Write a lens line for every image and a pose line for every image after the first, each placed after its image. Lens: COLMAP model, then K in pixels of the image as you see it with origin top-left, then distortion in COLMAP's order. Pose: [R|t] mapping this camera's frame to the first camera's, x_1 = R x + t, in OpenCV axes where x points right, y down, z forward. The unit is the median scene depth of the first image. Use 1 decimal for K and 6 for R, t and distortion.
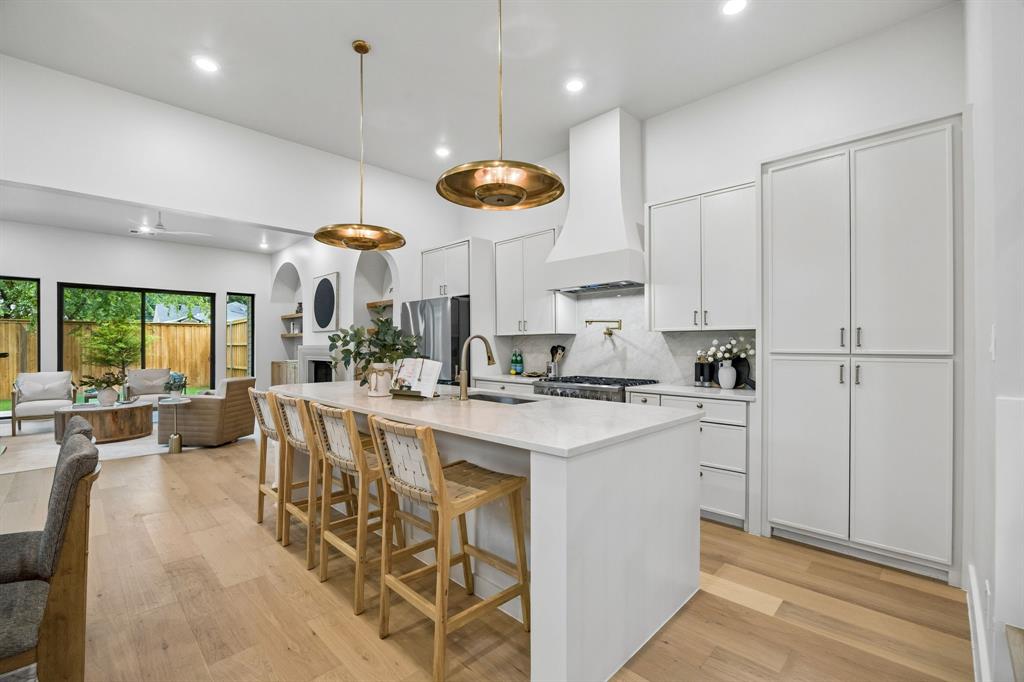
lens RADIAL K [[462.8, 0, 512.0], [0, 462.8, 341.0], [0, 0, 1]] dist [0.000434, 0.000148]
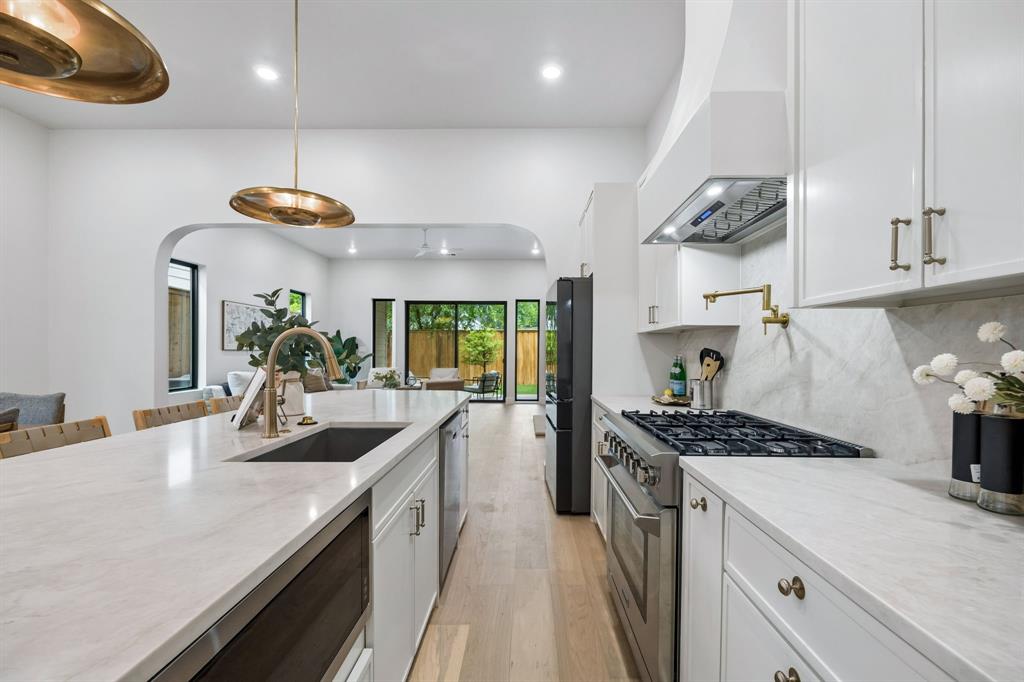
lens RADIAL K [[462.8, 0, 512.0], [0, 462.8, 341.0], [0, 0, 1]] dist [0.000434, 0.000148]
pose [[0.708741, -0.005761, -0.705446, 0.337929], [-0.002323, 0.999942, -0.010499, 0.007470], [0.705465, 0.009080, 0.708686, 0.516559]]
